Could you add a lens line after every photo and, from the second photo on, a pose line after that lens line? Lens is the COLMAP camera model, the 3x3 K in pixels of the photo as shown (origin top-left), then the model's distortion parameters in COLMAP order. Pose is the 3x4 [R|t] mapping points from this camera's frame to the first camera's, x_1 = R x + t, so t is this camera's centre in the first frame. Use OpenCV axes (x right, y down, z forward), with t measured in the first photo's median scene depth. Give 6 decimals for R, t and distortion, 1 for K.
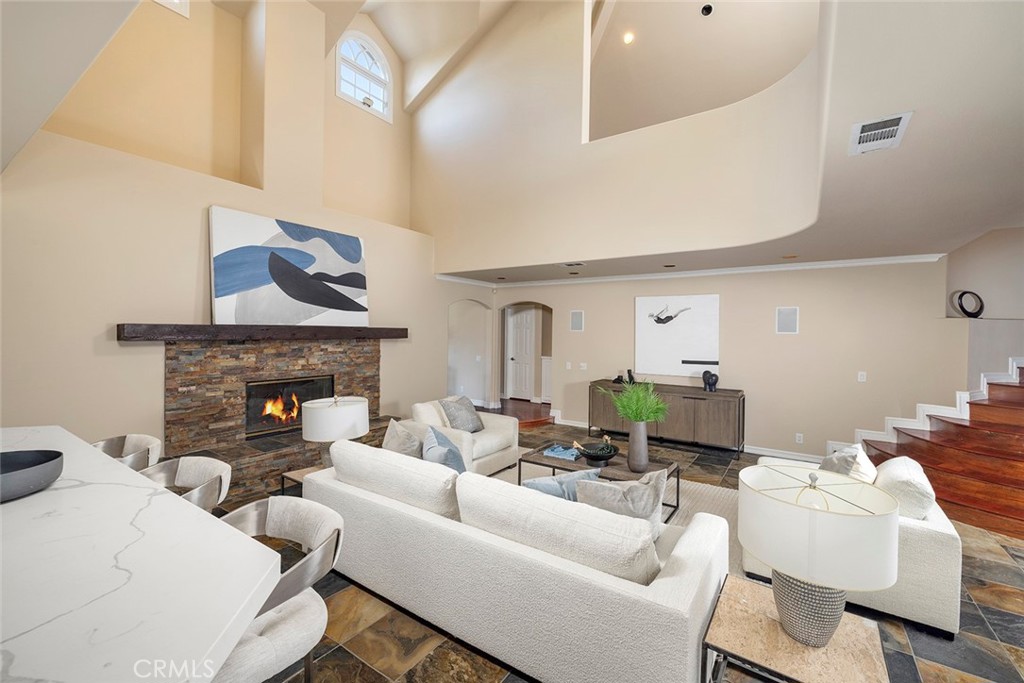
lens RADIAL K [[432.8, 0, 510.0], [0, 432.8, 335.6], [0, 0, 1]] dist [-0.000053, -0.000077]
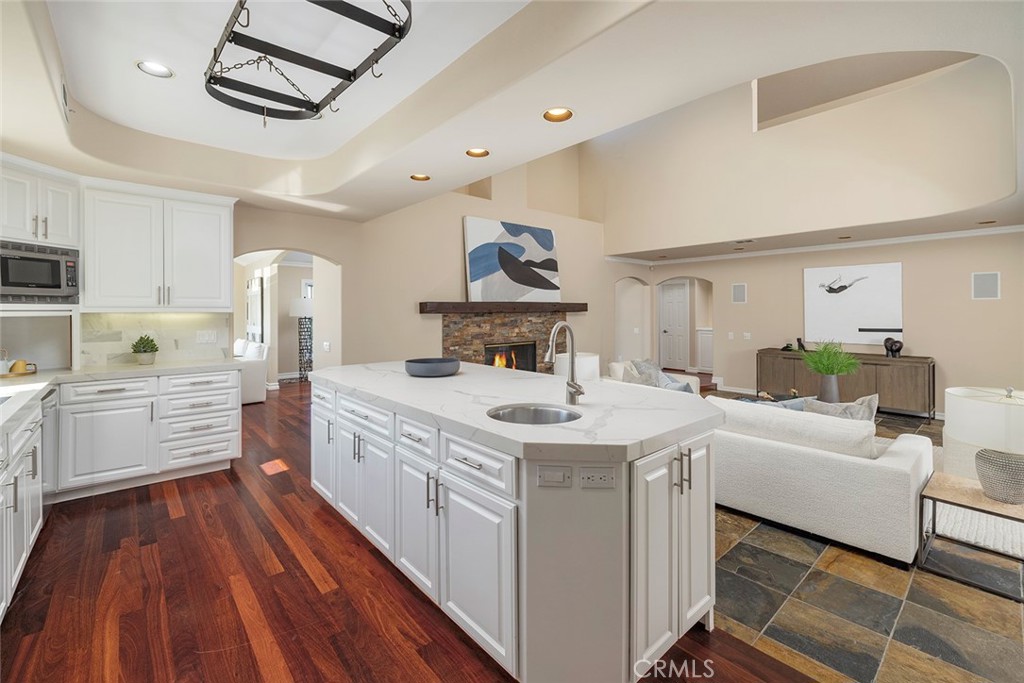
lens RADIAL K [[441.8, 0, 508.9], [0, 441.8, 312.3], [0, 0, 1]] dist [0.003699, 0.000097]
pose [[0.967722, -0.017394, -0.251419, -0.179933], [0.016043, 0.999844, -0.007424, 0.017415], [0.251509, 0.003151, 0.967850, -0.286454]]
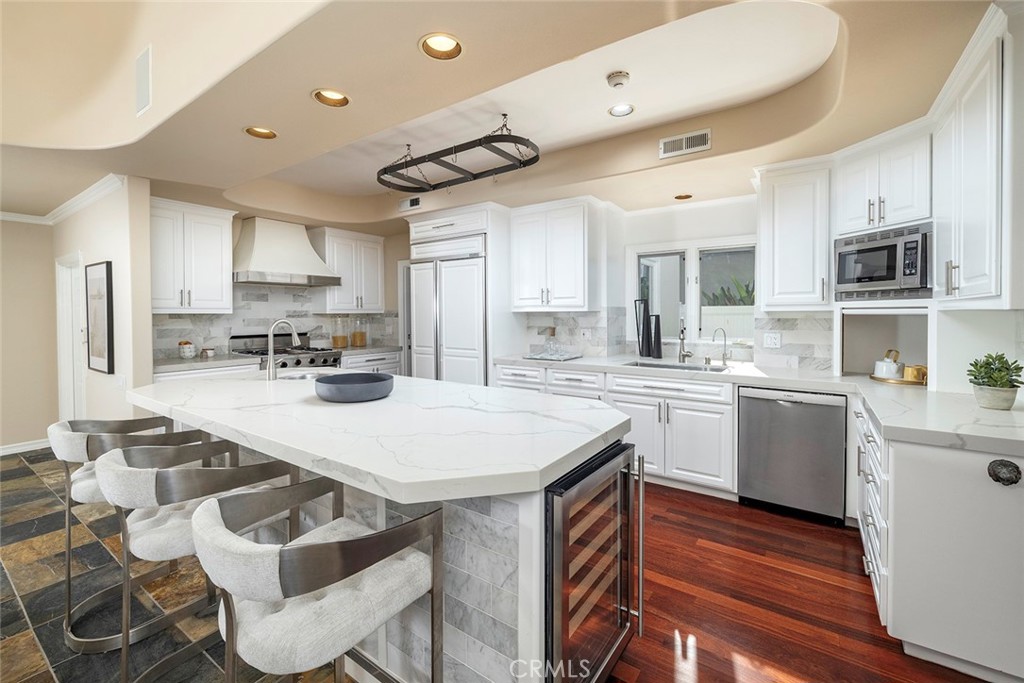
lens RADIAL K [[430.1, 0, 510.6], [0, 430.1, 323.4], [0, 0, 1]] dist [-0.000812, -0.000030]
pose [[-0.999766, -0.007372, 0.020322, -0.541290], [-0.006669, 0.999386, 0.034406, 0.003620], [-0.020563, 0.034263, -0.999201, 0.674606]]
